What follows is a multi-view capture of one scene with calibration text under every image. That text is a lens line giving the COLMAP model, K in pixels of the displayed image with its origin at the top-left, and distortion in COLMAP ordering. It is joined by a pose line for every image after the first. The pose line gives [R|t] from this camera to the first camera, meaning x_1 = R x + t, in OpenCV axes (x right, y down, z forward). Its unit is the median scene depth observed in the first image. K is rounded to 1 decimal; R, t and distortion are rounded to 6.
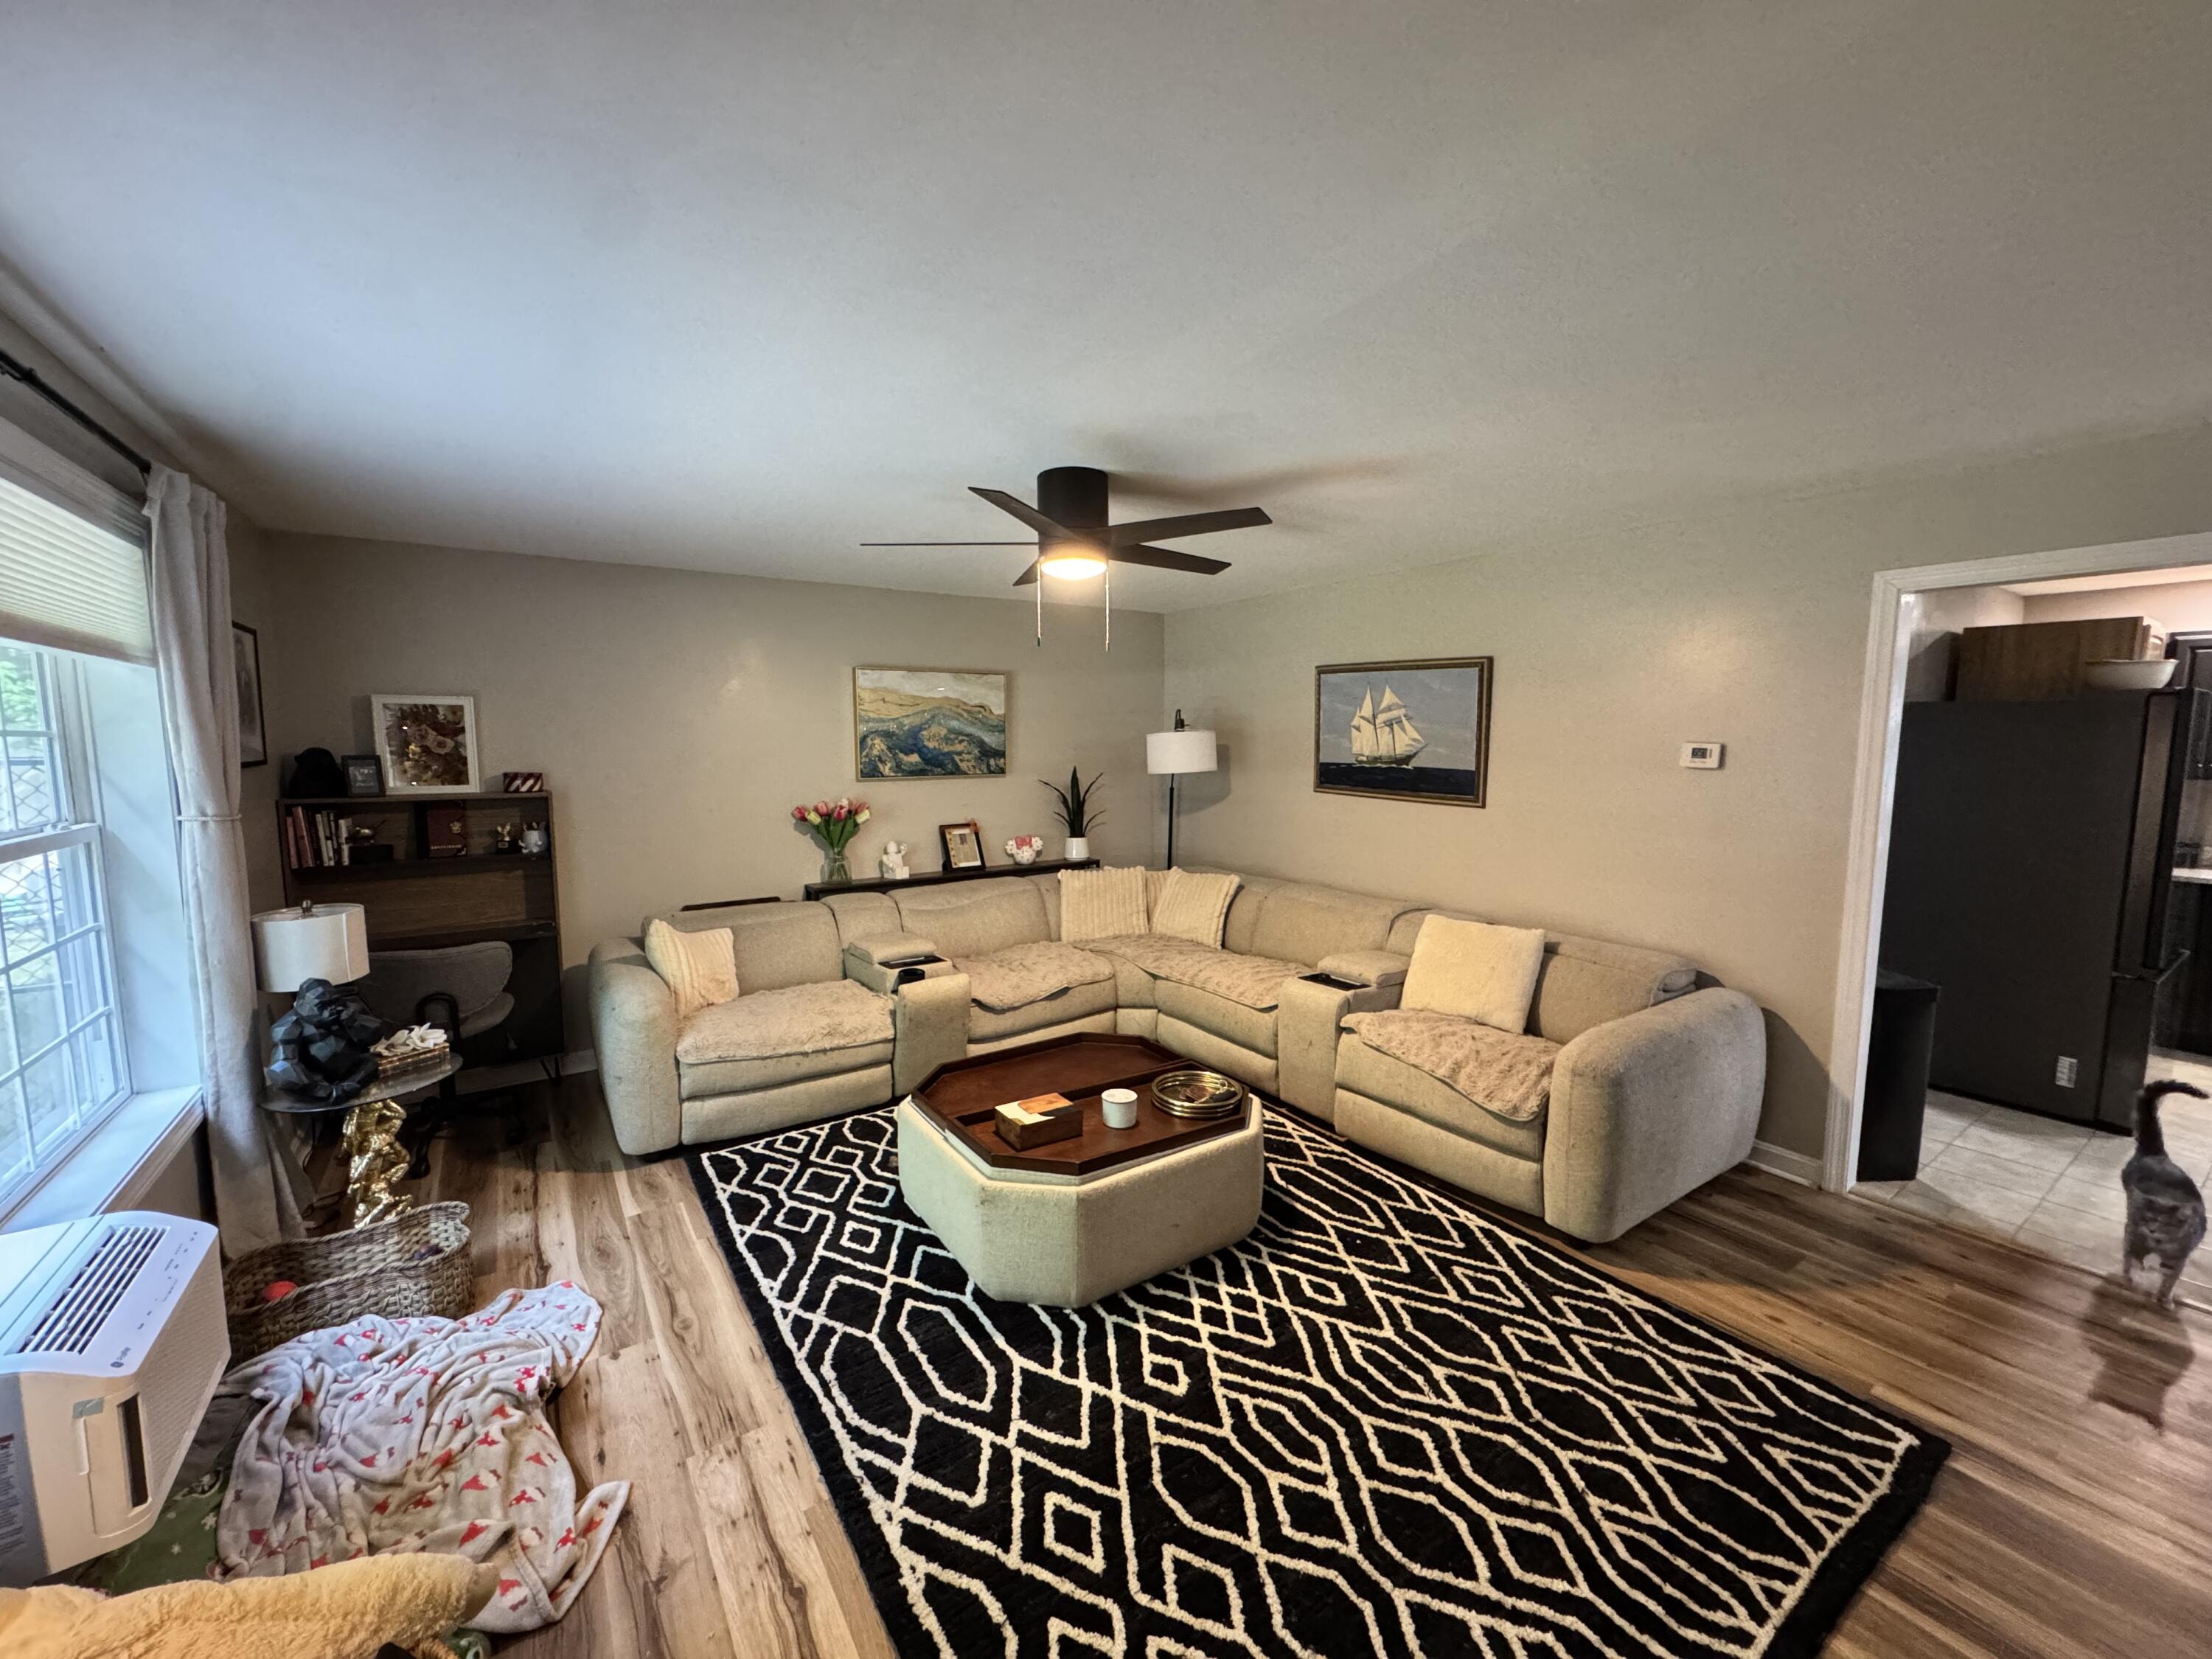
lens RADIAL K [[880.3, 0, 1102.3], [0, 880.3, 824.3], [0, 0, 1]] dist [-0.002036, 0.000409]
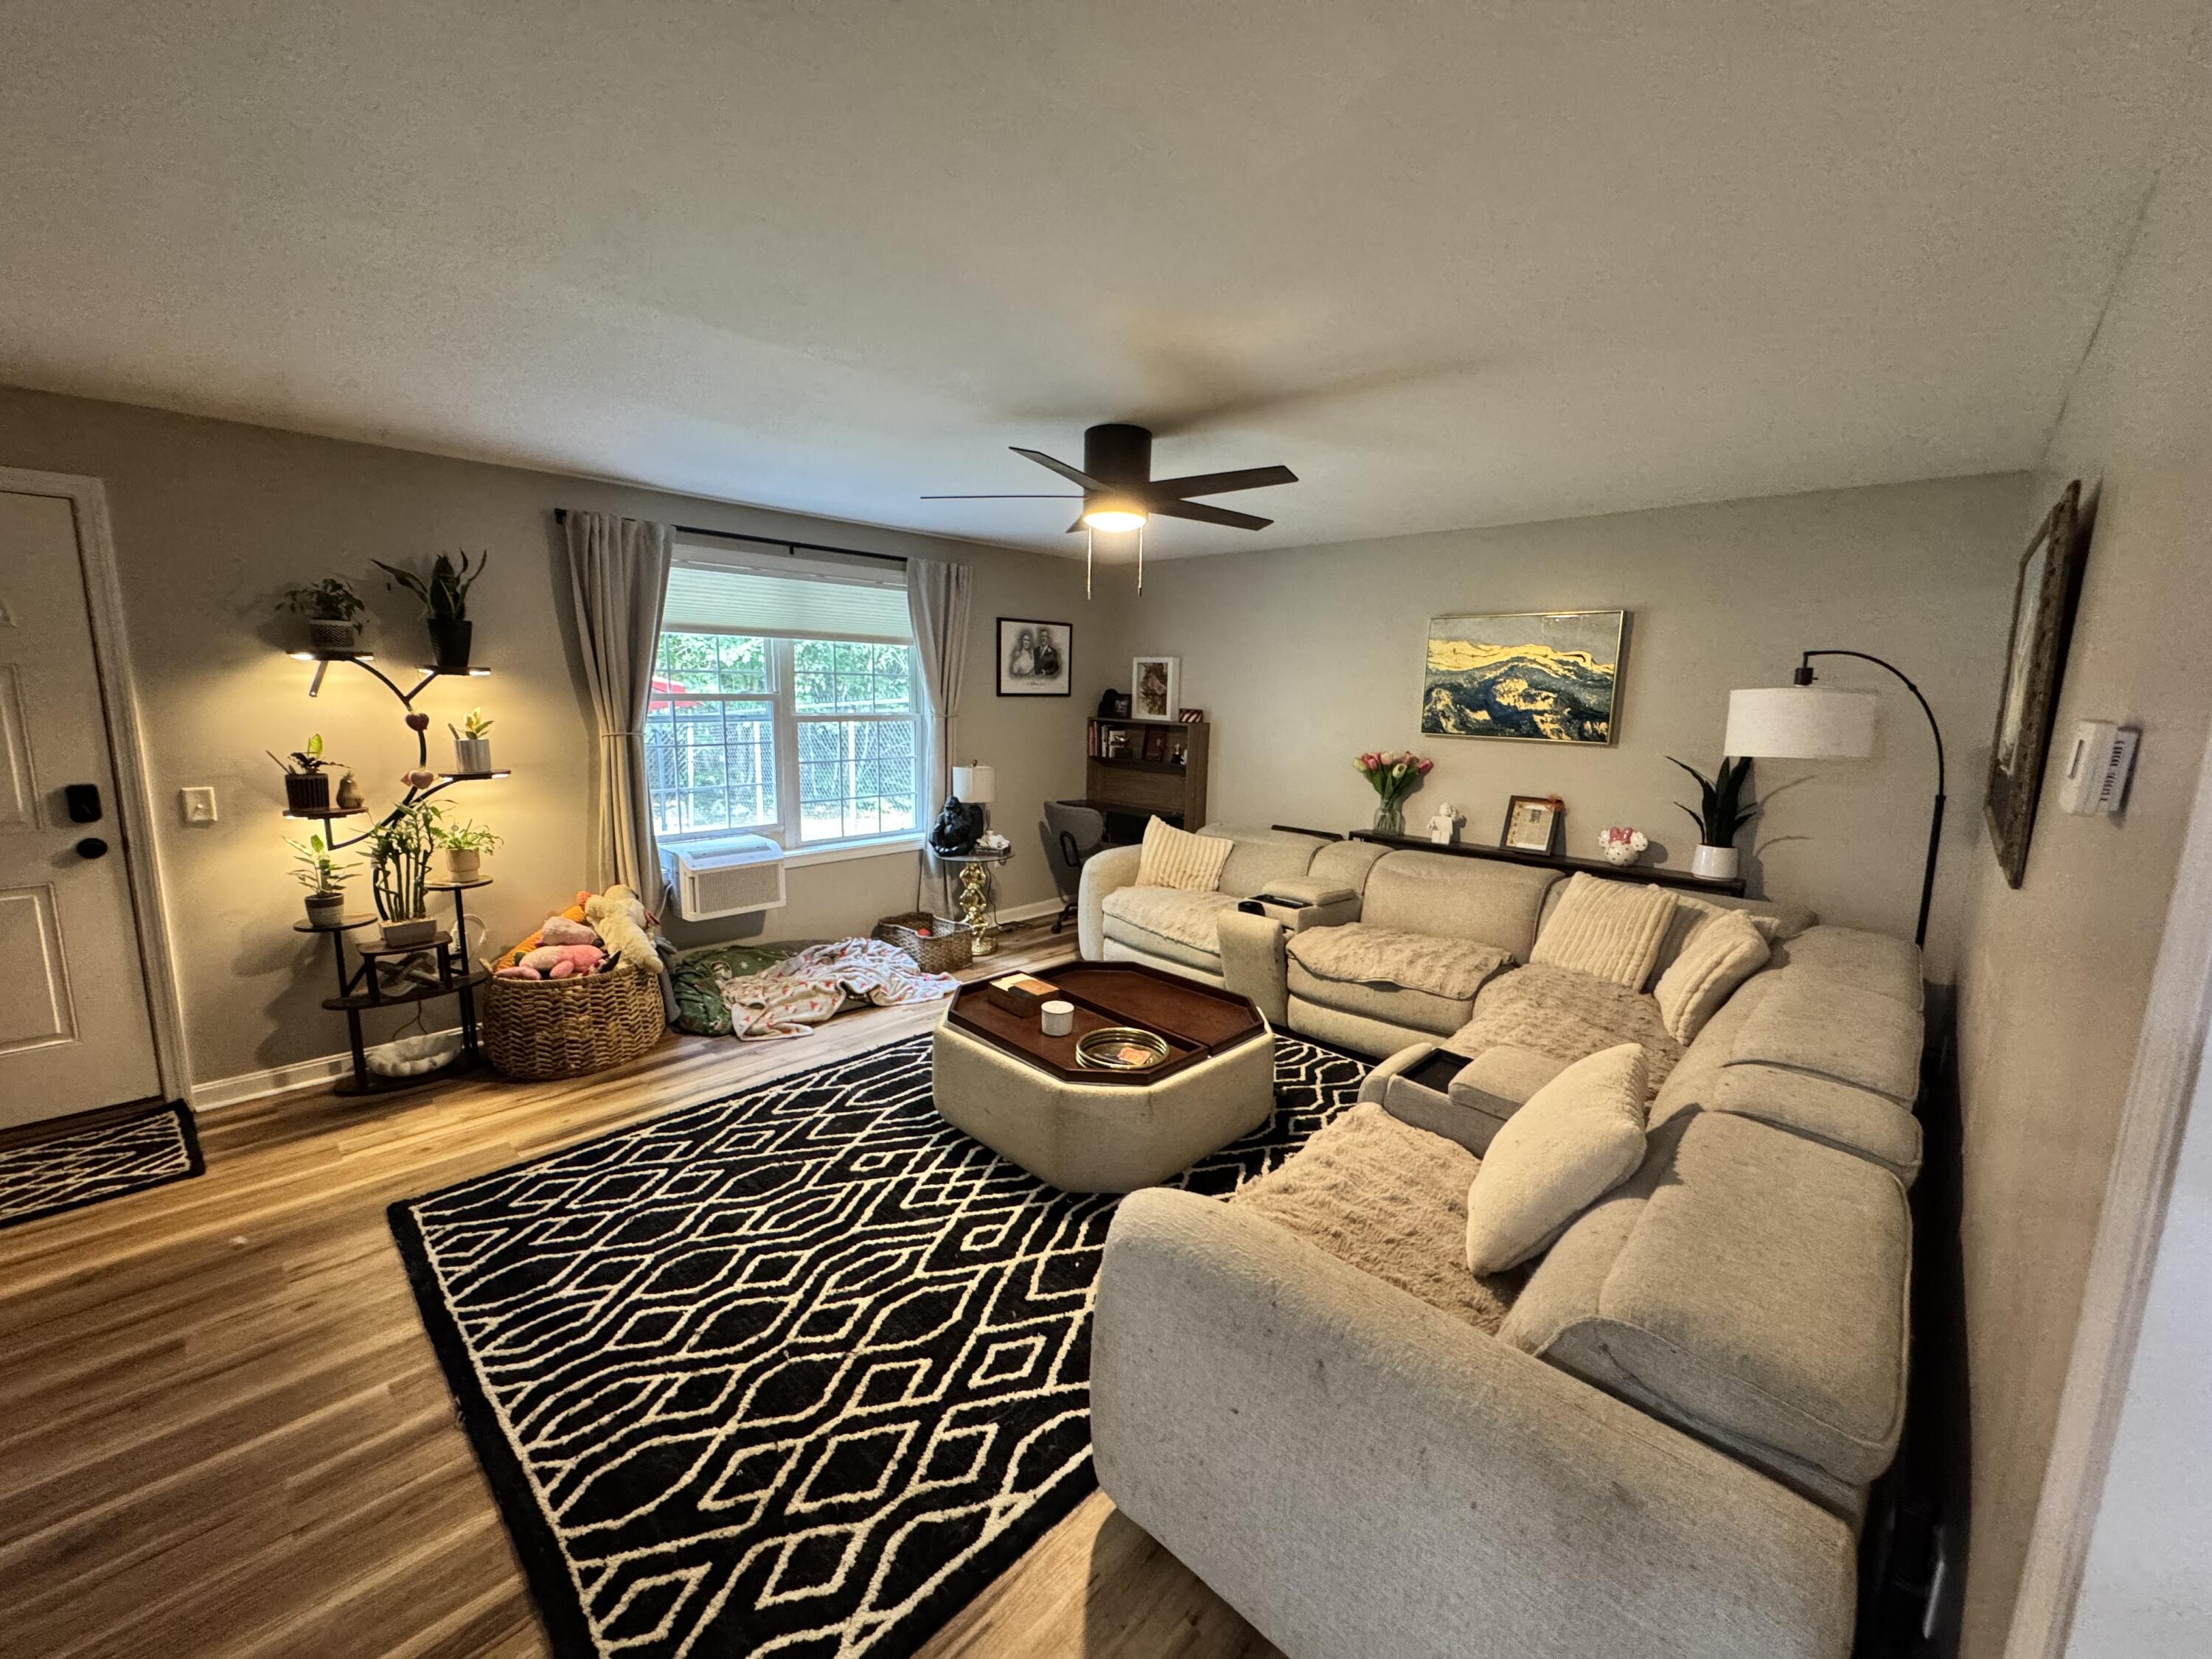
lens RADIAL K [[880.3, 0, 1102.3], [0, 880.3, 824.3], [0, 0, 1]] dist [-0.002036, 0.000409]
pose [[0.213873, 0.158963, -0.963841, 1.298135], [-0.122233, 0.983271, 0.135045, -0.088413], [0.969184, 0.088931, 0.229726, 0.960247]]
